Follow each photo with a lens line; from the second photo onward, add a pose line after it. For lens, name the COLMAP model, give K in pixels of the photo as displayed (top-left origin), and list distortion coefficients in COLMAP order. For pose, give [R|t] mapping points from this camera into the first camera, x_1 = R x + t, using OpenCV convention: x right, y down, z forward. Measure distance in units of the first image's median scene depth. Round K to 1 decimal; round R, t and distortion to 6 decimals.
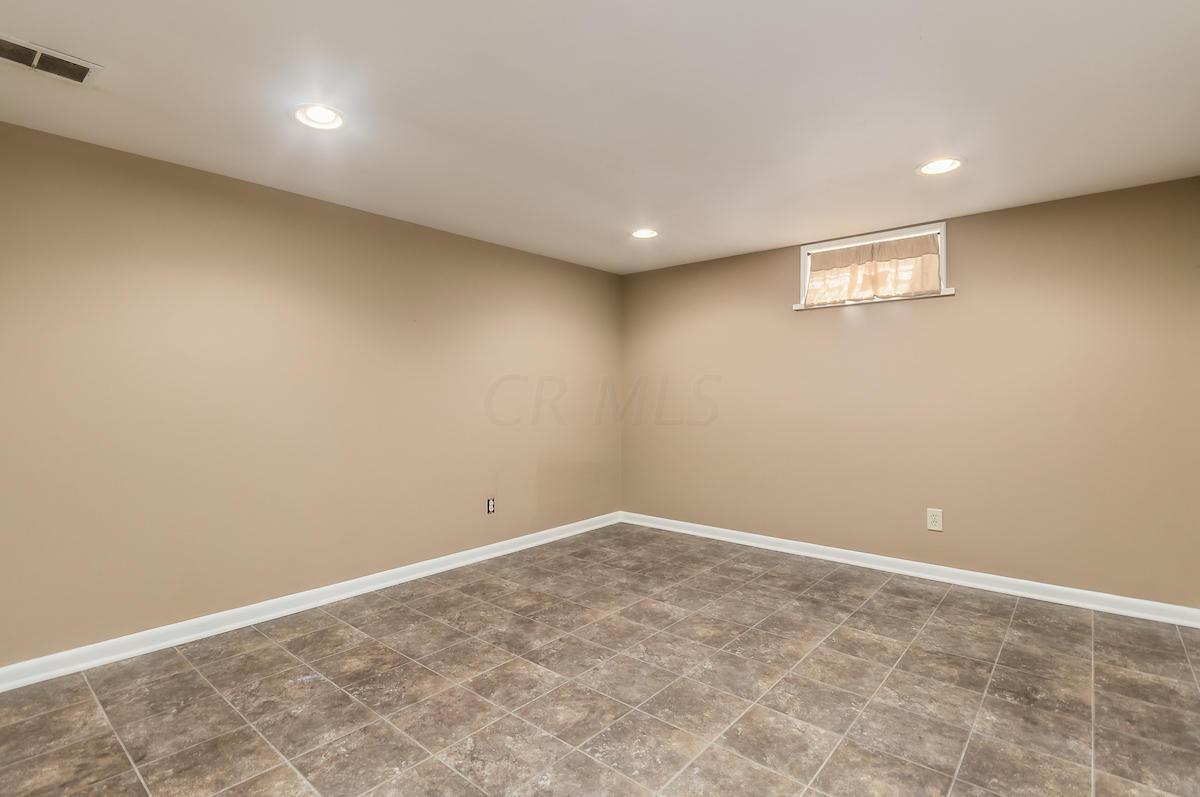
lens RADIAL K [[572.4, 0, 598.8], [0, 572.4, 385.5], [0, 0, 1]] dist [-0.004083, -0.004670]
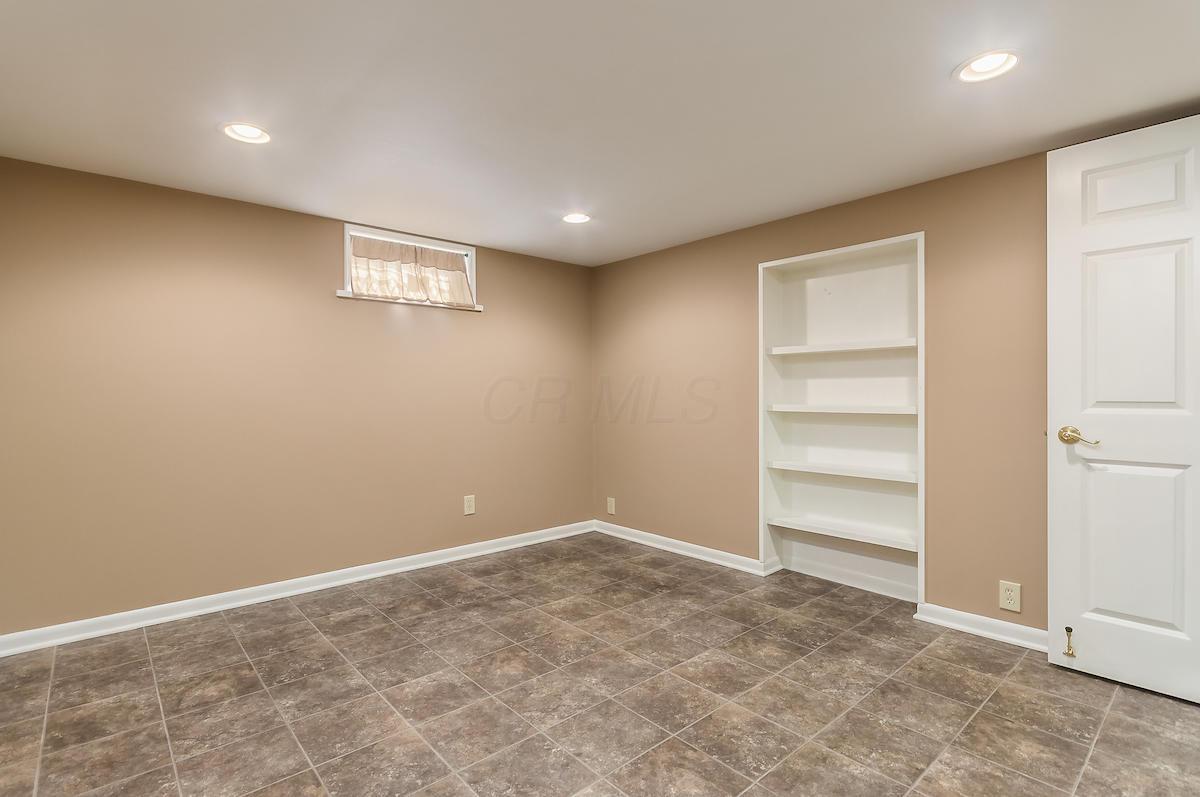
lens RADIAL K [[572.4, 0, 597.8], [0, 572.4, 381.4], [0, 0, 1]] dist [-0.004083, -0.004670]
pose [[0.130595, 0.021419, 0.991204, -0.721226], [-0.010575, 0.999740, -0.020210, 0.011588], [-0.991379, -0.007843, 0.130788, 0.825094]]
